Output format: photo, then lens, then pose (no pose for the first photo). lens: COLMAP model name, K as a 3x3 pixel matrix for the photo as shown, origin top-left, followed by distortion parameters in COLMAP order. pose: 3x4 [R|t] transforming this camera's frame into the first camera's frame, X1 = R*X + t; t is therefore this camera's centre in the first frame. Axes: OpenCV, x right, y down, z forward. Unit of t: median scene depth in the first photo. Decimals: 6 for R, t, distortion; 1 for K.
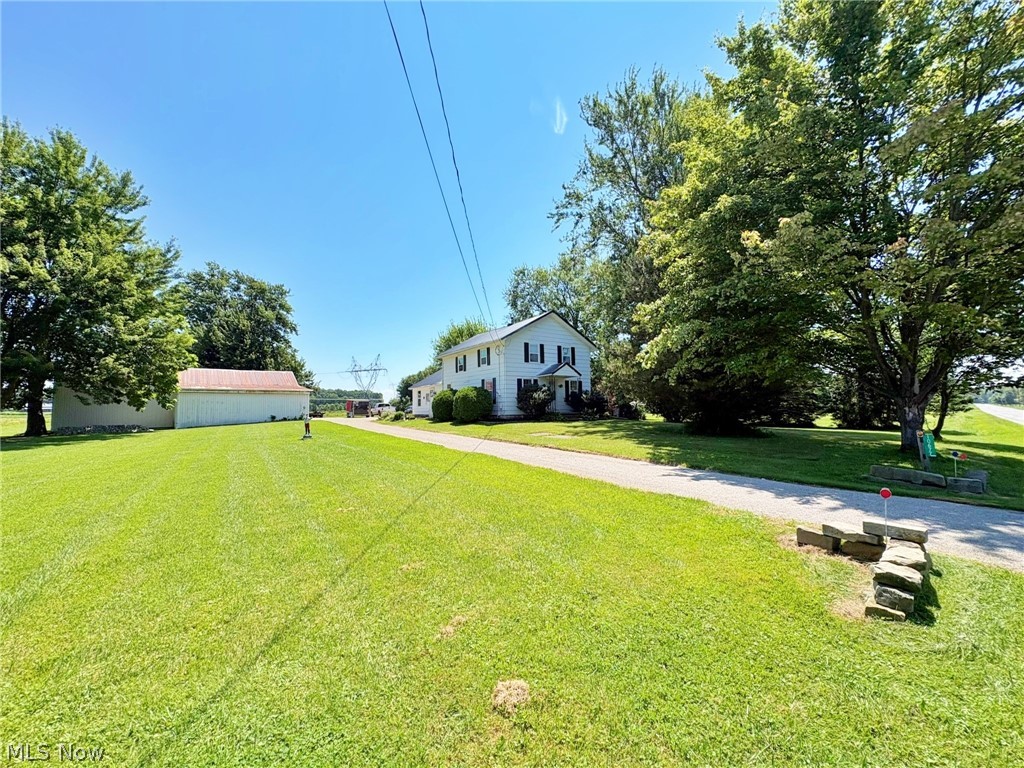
lens RADIAL K [[420.7, 0, 510.0], [0, 420.7, 384.6], [0, 0, 1]] dist [-0.000849, -0.000255]
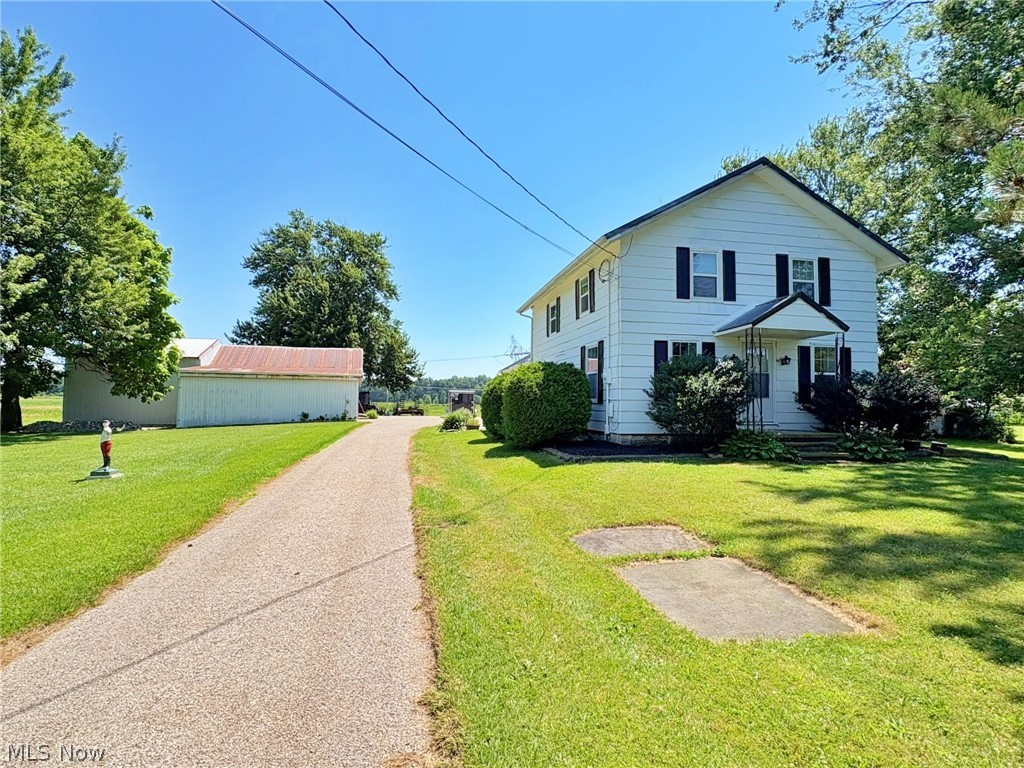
lens RADIAL K [[545.7, 0, 503.8], [0, 545.7, 383.5], [0, 0, 1]] dist [0.000269, 0.001310]
pose [[0.918360, 0.008487, -0.395655, 0.081955], [-0.001014, 0.999817, 0.019092, 0.014775], [0.395745, -0.017132, 0.918201, 0.444881]]
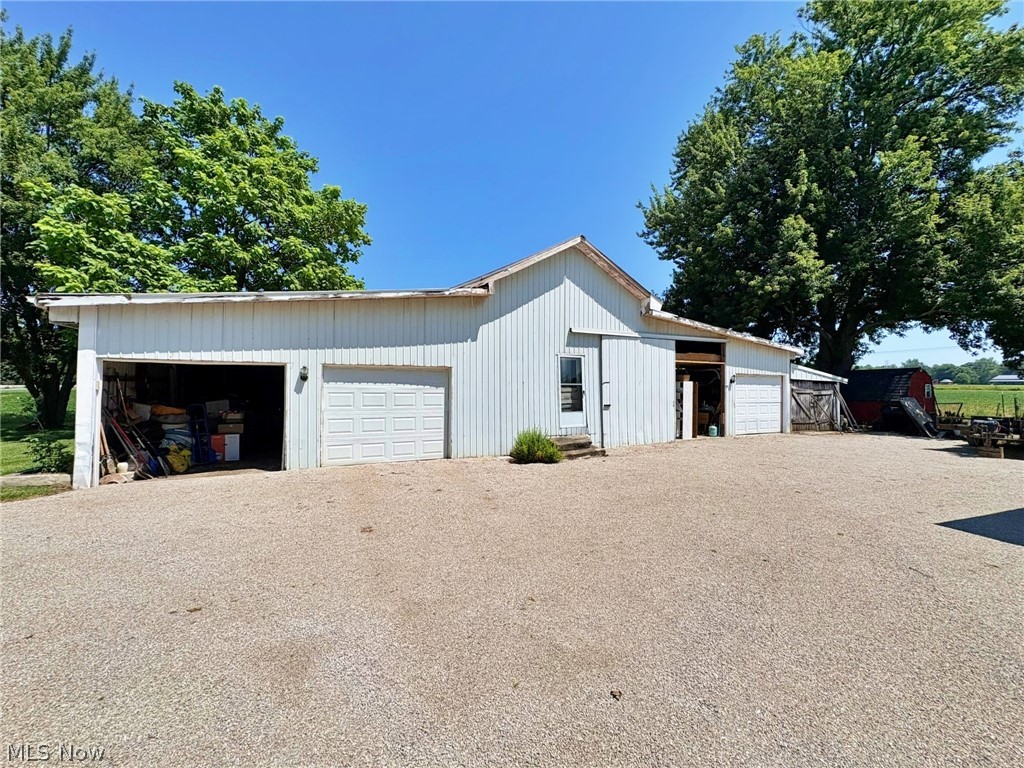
lens RADIAL K [[420.7, 0, 510.7], [0, 420.7, 385.7], [0, 0, 1]] dist [-0.000849, -0.000255]
pose [[-0.208799, 0.019123, -0.977772, -0.482754], [0.045909, 0.998898, 0.009732, 0.075867], [0.976880, -0.042857, -0.209447, 1.671248]]
